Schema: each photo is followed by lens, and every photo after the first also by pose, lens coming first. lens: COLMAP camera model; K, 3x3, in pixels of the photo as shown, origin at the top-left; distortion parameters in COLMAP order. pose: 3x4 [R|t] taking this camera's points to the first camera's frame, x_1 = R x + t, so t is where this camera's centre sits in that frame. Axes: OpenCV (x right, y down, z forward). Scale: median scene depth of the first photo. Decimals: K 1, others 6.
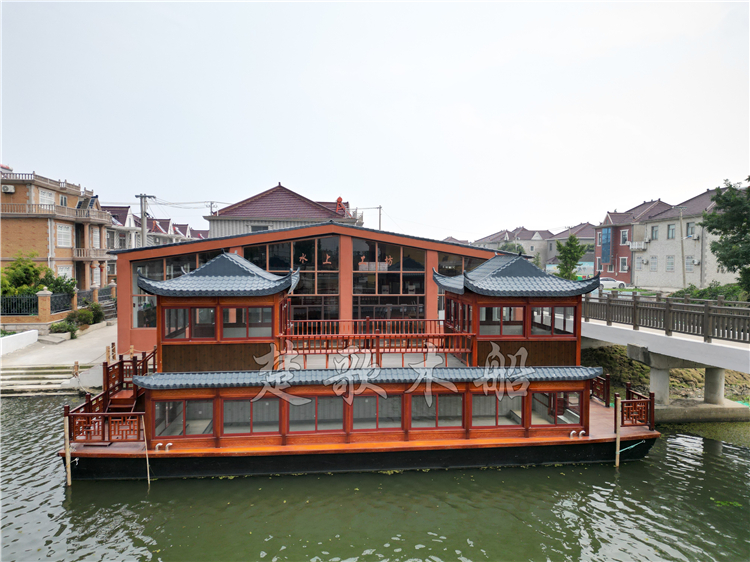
lens RADIAL K [[513.0, 0, 378.9], [0, 513.0, 278.1], [0, 0, 1]] dist [0.050083, -0.039043]
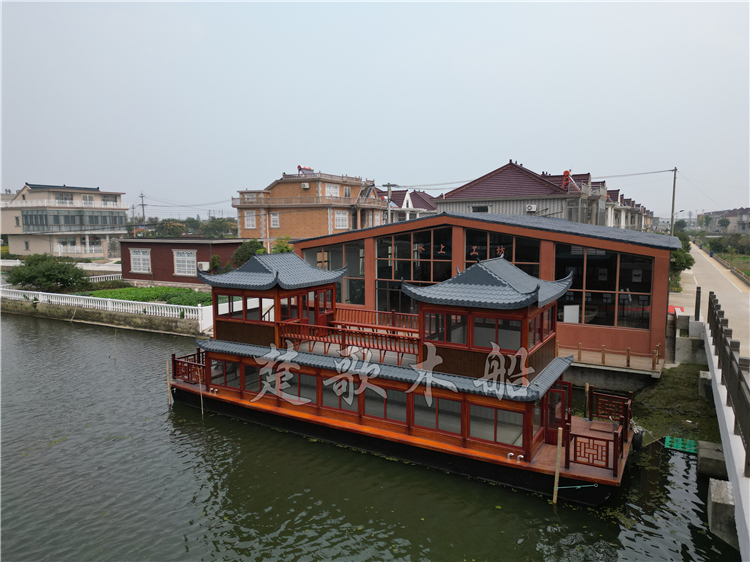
lens RADIAL K [[513.0, 0, 375.4], [0, 513.0, 282.0], [0, 0, 1]] dist [0.050083, -0.039043]
pose [[0.805257, 0.050172, -0.590799, 0.504108], [-0.008463, 0.997285, 0.073156, -0.054918], [0.592865, -0.053910, 0.803495, 0.087059]]
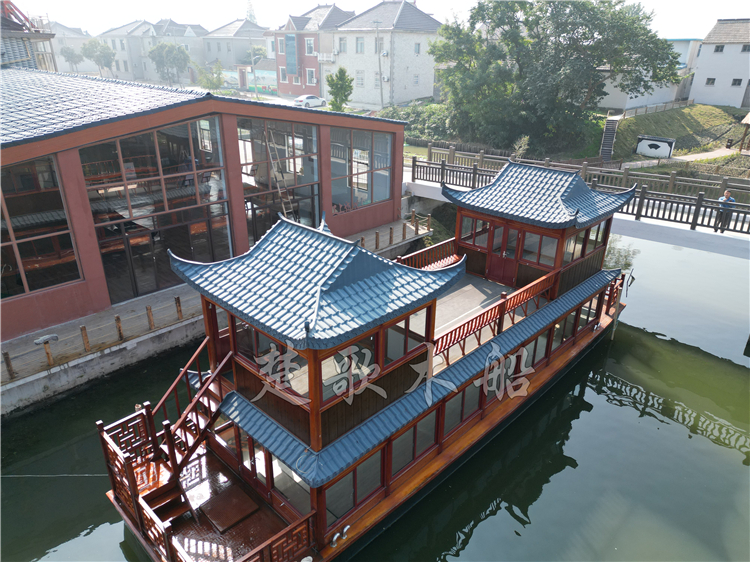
lens RADIAL K [[513.0, 0, 375.7], [0, 513.0, 279.1], [0, 0, 1]] dist [0.050083, -0.039043]
pose [[0.763419, -0.251296, 0.595014, -0.076466], [0.008088, 0.924859, 0.380225, -0.026353], [-0.645853, -0.285459, 0.708087, 0.061362]]
